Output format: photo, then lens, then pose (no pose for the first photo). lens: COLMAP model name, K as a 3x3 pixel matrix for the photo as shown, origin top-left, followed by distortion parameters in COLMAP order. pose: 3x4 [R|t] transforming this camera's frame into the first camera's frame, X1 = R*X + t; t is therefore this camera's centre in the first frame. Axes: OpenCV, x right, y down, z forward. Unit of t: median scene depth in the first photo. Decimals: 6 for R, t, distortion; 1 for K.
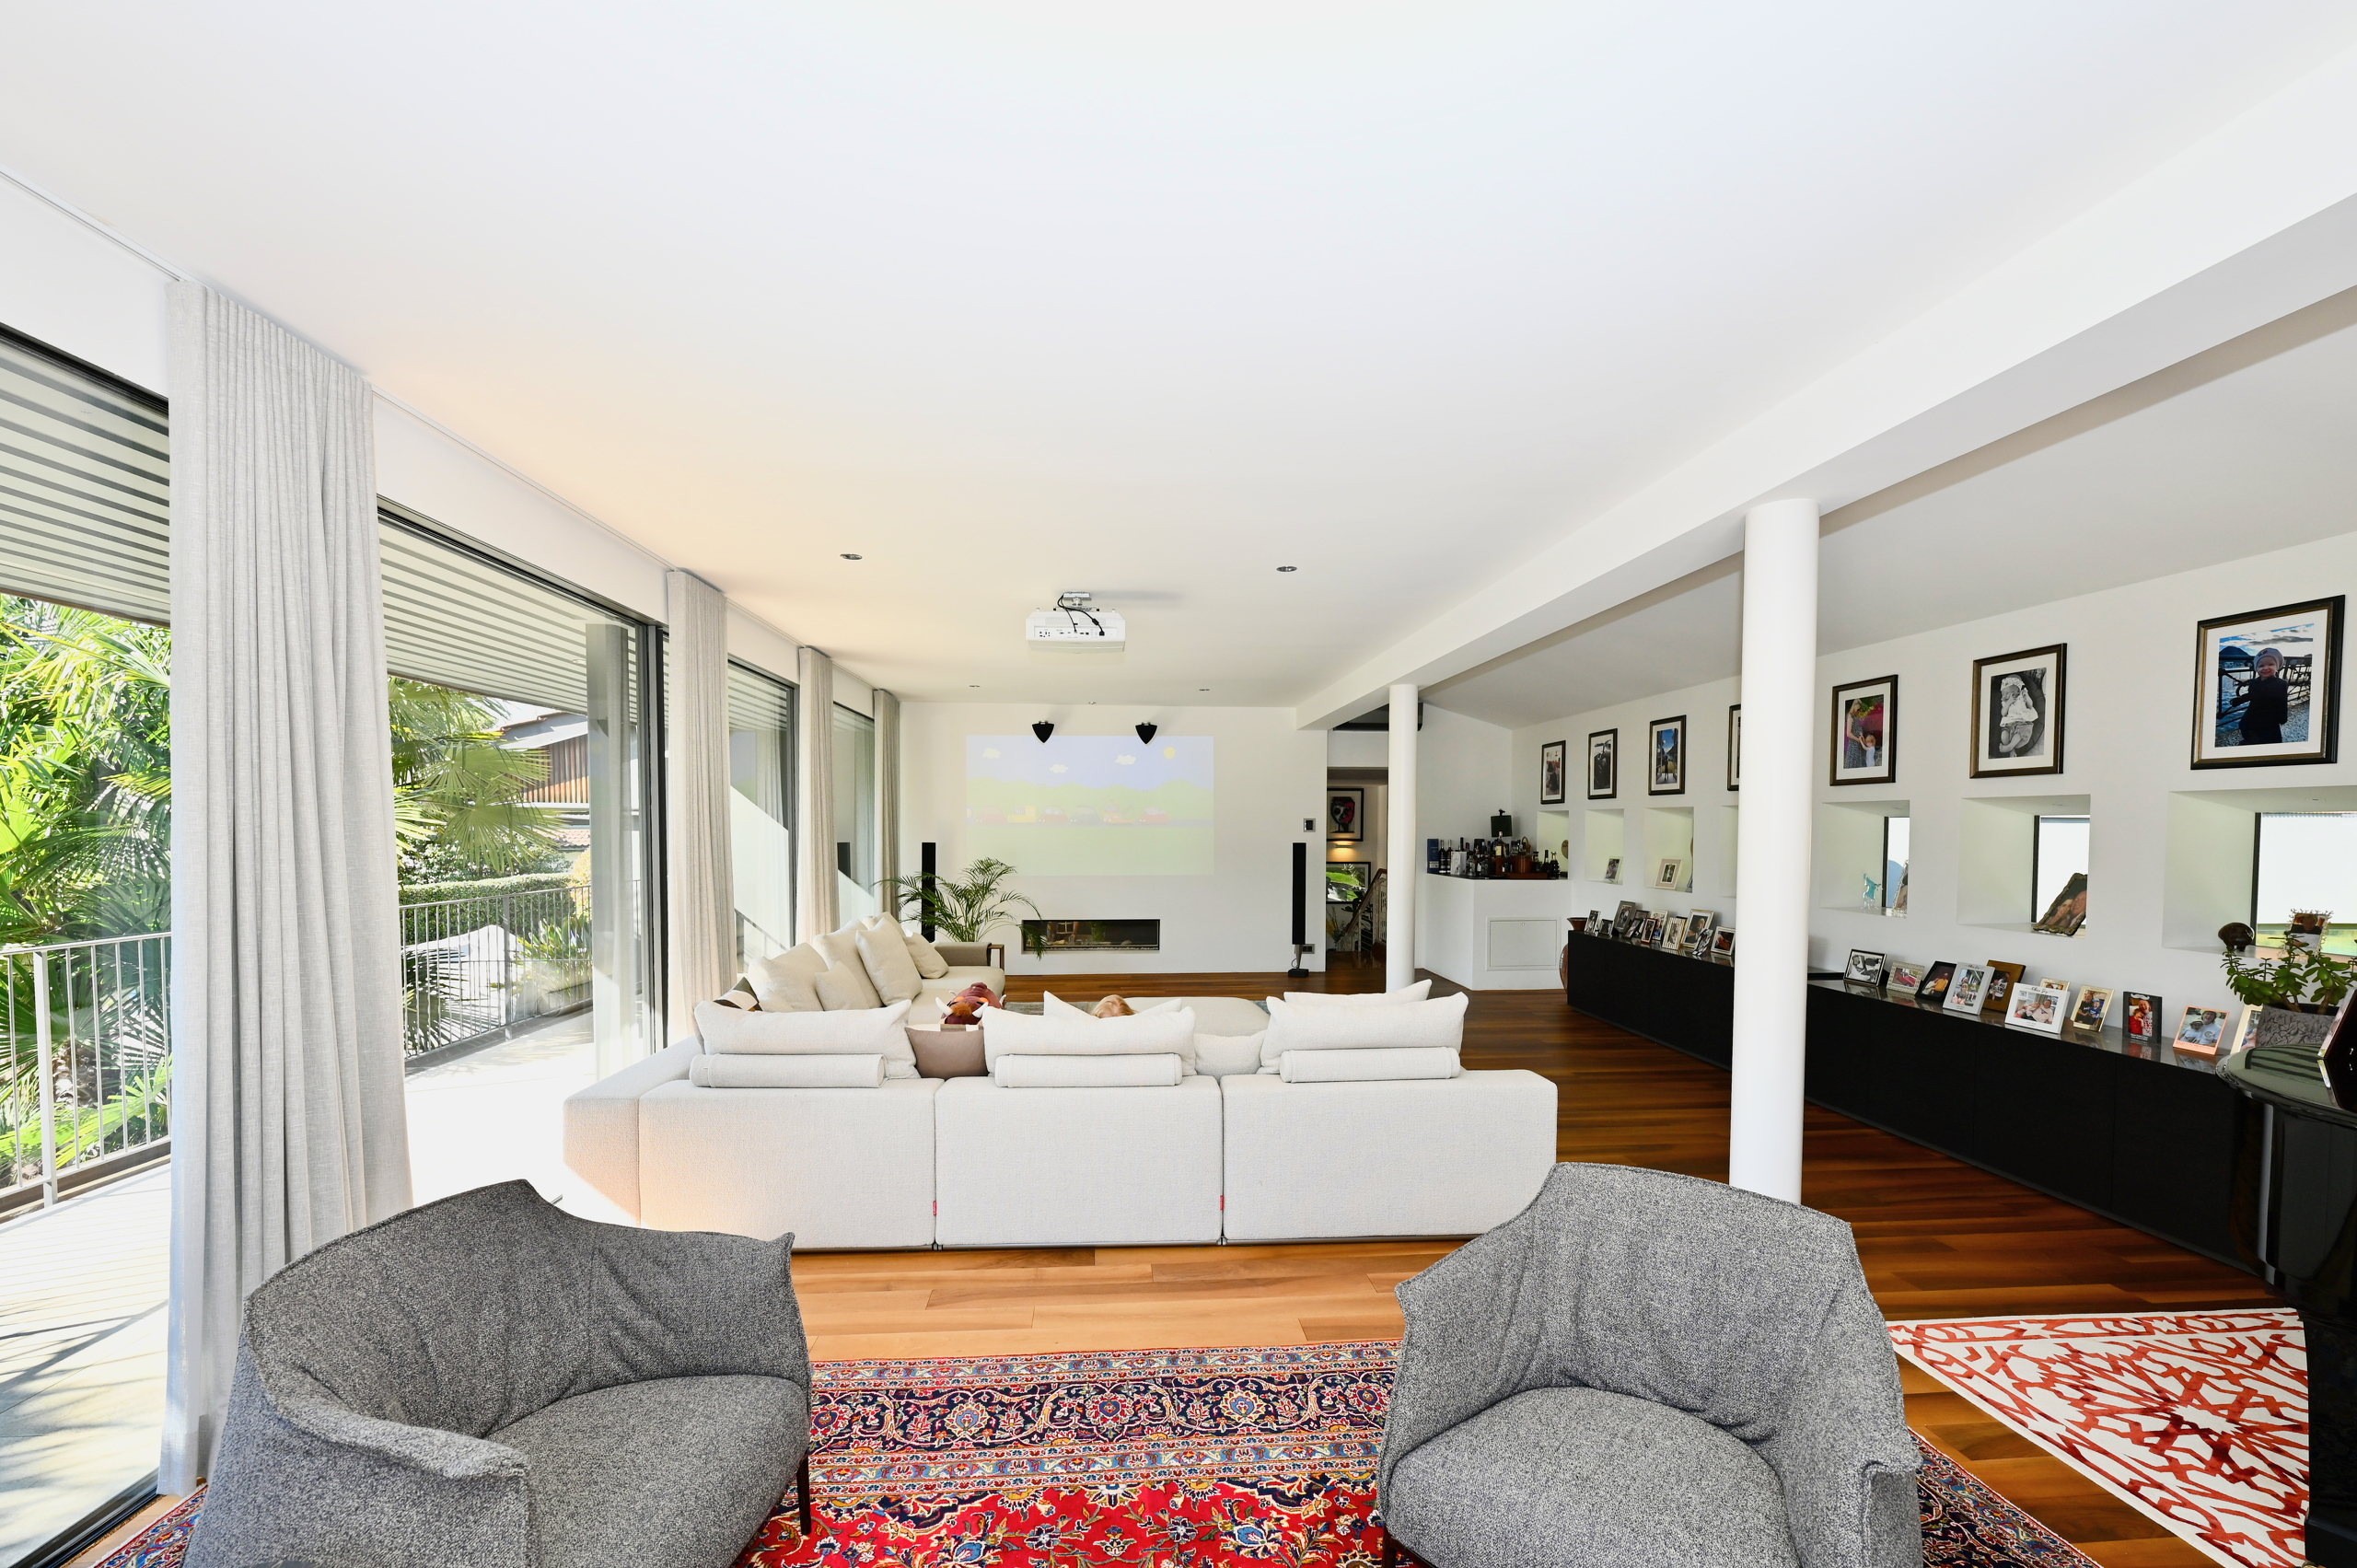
lens RADIAL K [[1008.8, 0, 1178.6], [0, 1008.8, 839.9], [0, 0, 1]] dist [0.000384, 0.000188]
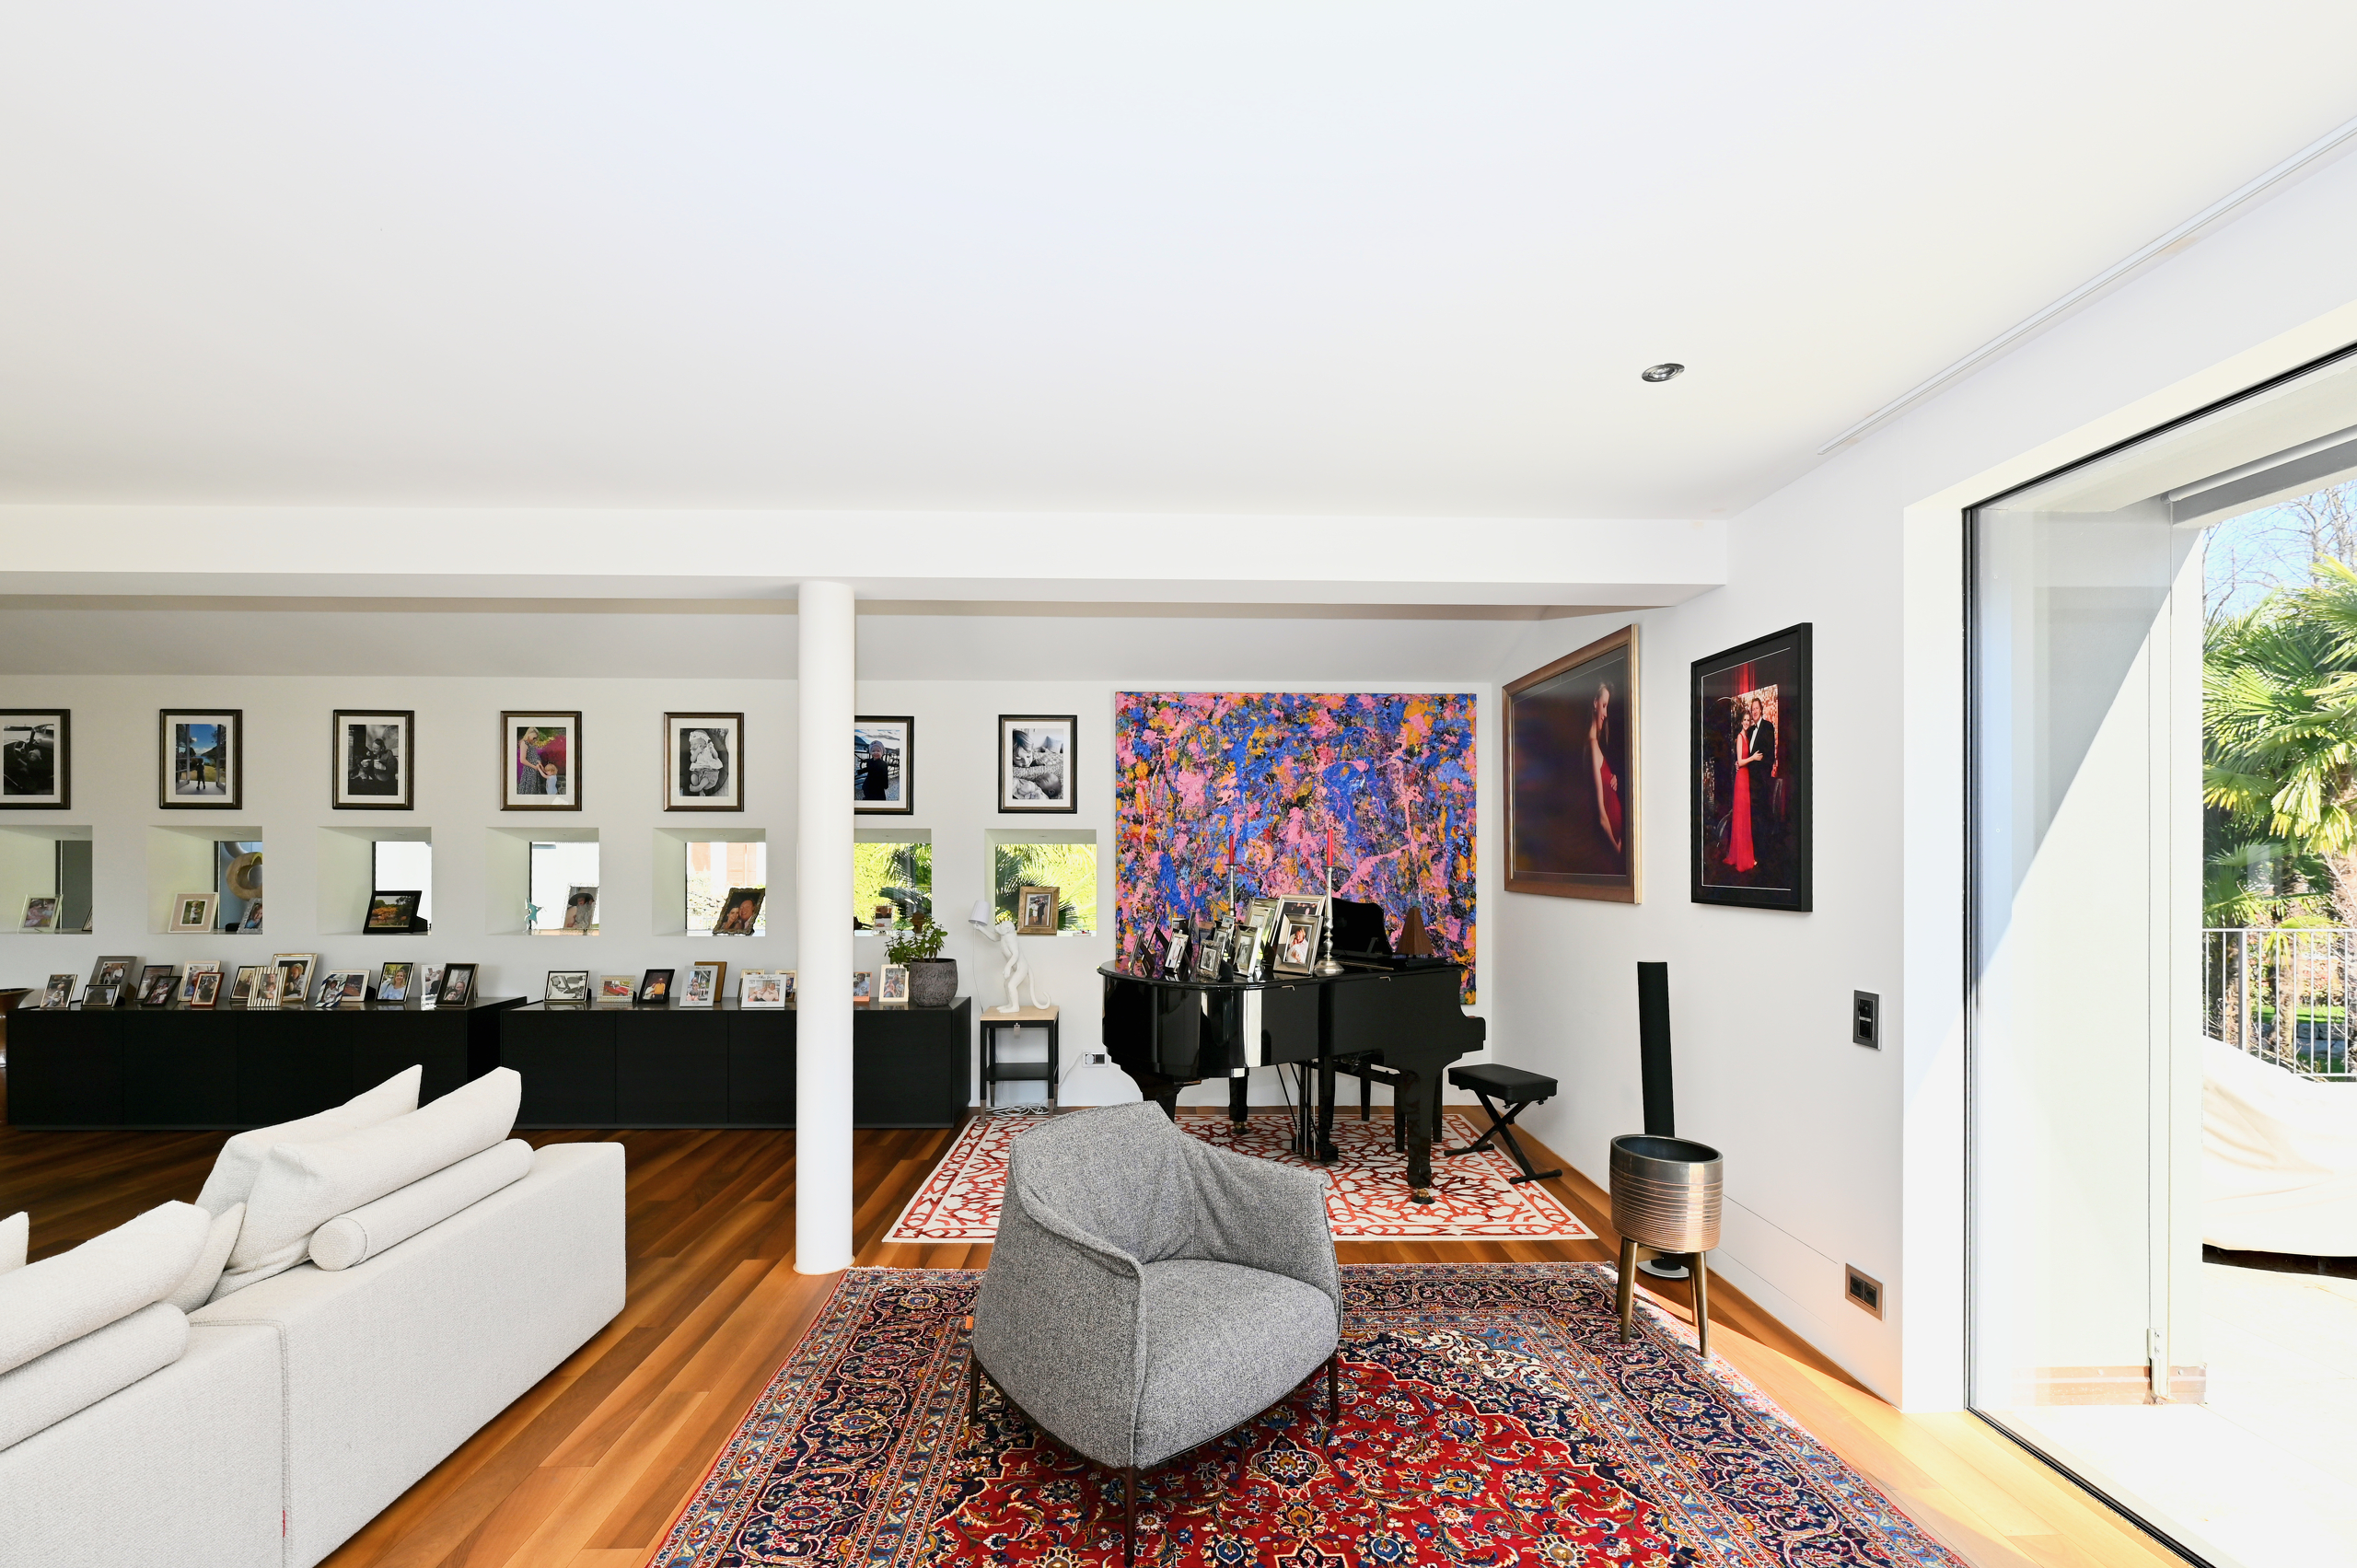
lens RADIAL K [[983.8, 0, 1177.9], [0, 983.8, 858.5], [0, 0, 1]] dist [-0.001856, -0.000321]
pose [[0.049076, -0.003732, 0.998788, -0.338234], [0.010626, 0.999938, 0.003214, -0.003256], [-0.998739, 0.010455, 0.049112, 0.344757]]
